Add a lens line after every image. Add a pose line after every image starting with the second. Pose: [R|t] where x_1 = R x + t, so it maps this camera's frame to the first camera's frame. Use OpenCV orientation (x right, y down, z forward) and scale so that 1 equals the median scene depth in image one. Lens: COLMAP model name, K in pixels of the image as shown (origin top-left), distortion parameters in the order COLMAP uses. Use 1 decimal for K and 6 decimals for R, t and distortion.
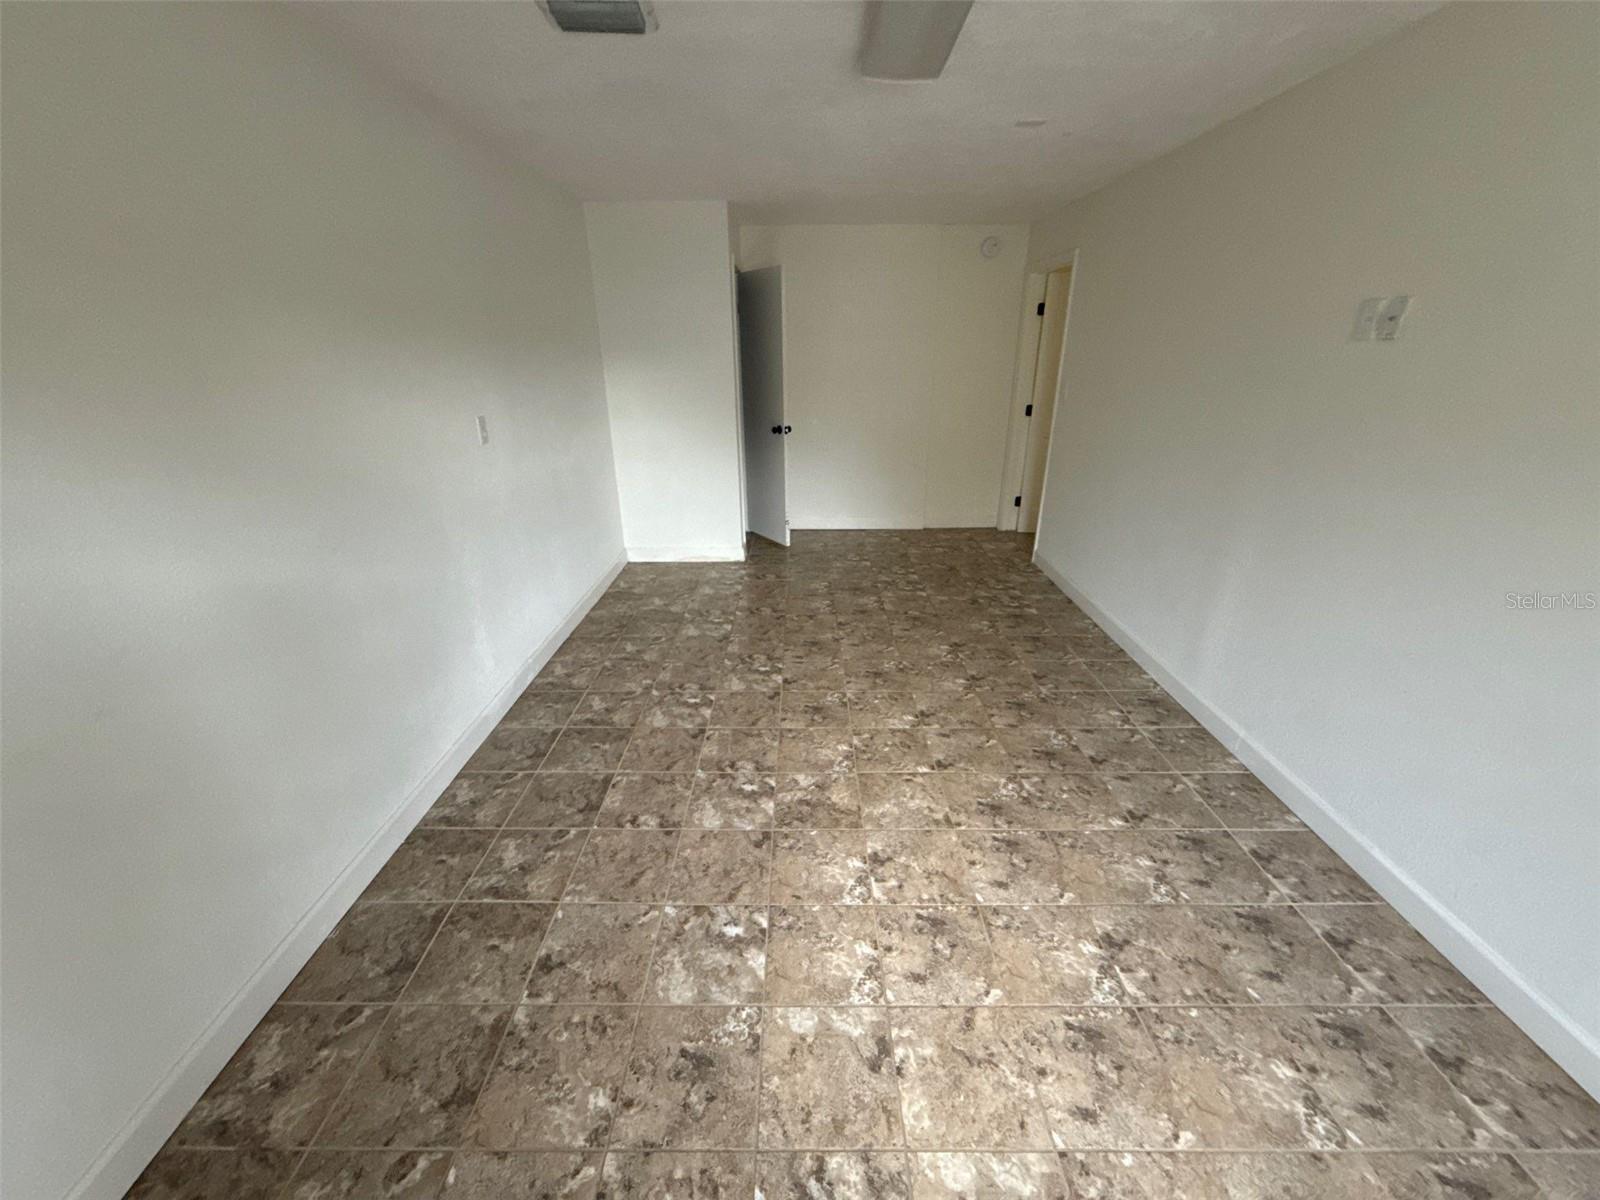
lens RADIAL K [[639.0, 0, 798.6], [0, 639.0, 597.1], [0, 0, 1]] dist [-0.001368, -0.000053]
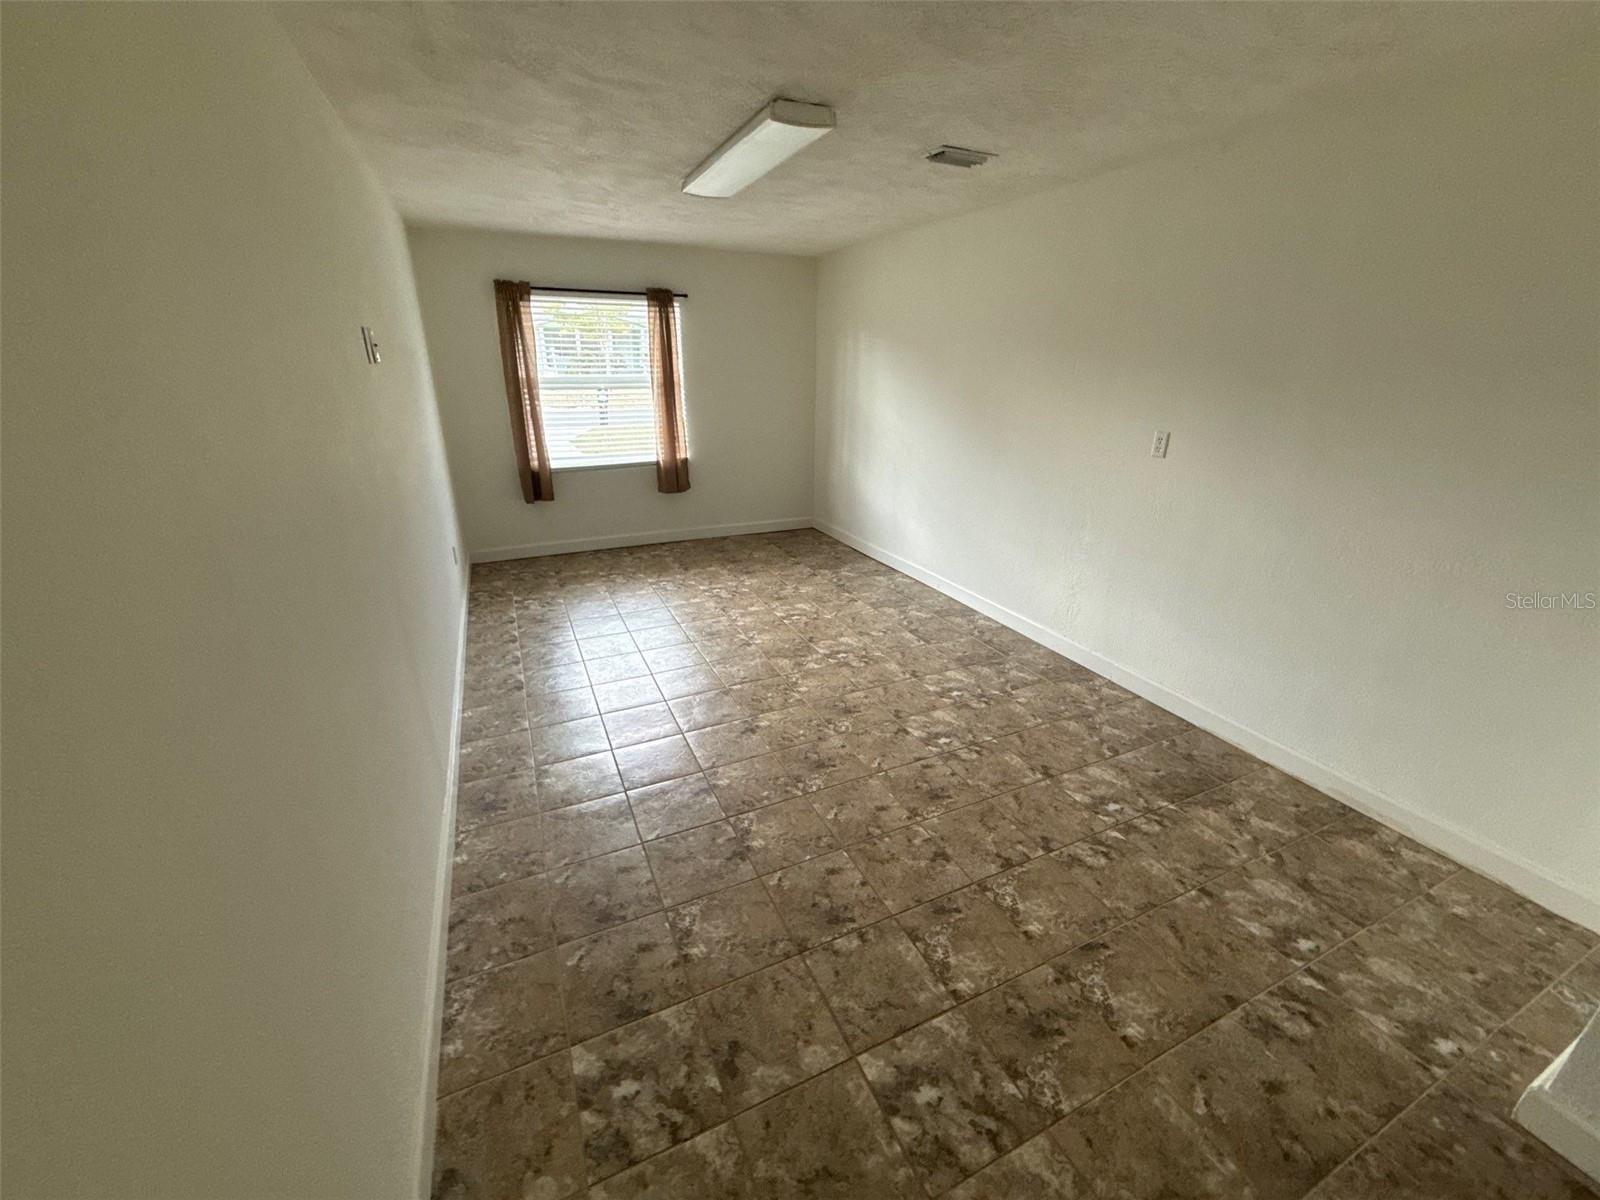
lens RADIAL K [[639.0, 0, 796.7], [0, 639.0, 600.0], [0, 0, 1]] dist [-0.001368, -0.000053]
pose [[-0.907345, 0.150722, -0.392439, 0.482252], [-0.154731, 0.748246, 0.645124, -0.614918], [0.390876, 0.646073, -0.655596, 1.514073]]
